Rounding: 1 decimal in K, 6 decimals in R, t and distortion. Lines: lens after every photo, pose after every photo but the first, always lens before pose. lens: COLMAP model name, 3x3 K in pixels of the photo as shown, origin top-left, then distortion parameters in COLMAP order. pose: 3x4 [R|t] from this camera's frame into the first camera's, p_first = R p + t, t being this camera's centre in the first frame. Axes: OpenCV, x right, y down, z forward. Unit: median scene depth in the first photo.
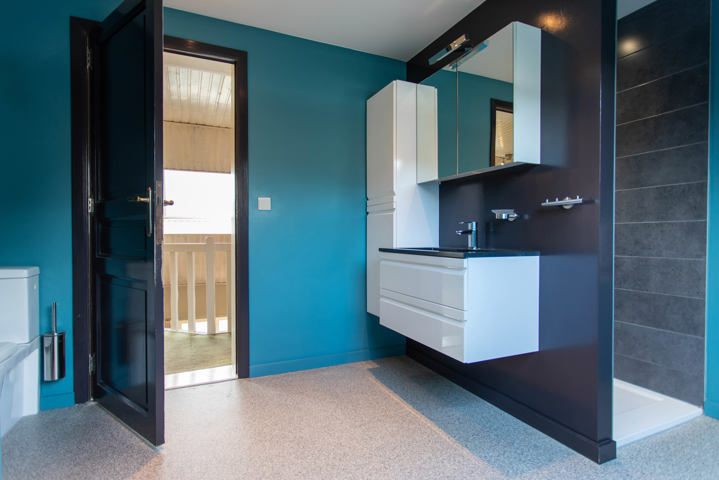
lens RADIAL K [[372.2, 0, 363.6], [0, 372.2, 240.8], [0, 0, 1]] dist [0.004116, 0.000398]
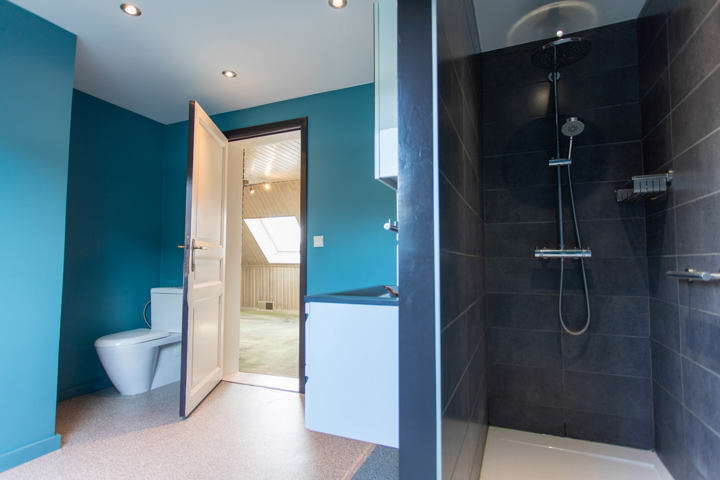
lens RADIAL K [[372.7, 0, 364.1], [0, 372.7, 240.8], [0, 0, 1]] dist [0.004116, 0.000398]
pose [[0.679830, -0.041608, -0.732189, 0.670385], [-0.012497, 0.997587, -0.068293, -0.025457], [0.733264, 0.055578, 0.677669, 0.333355]]
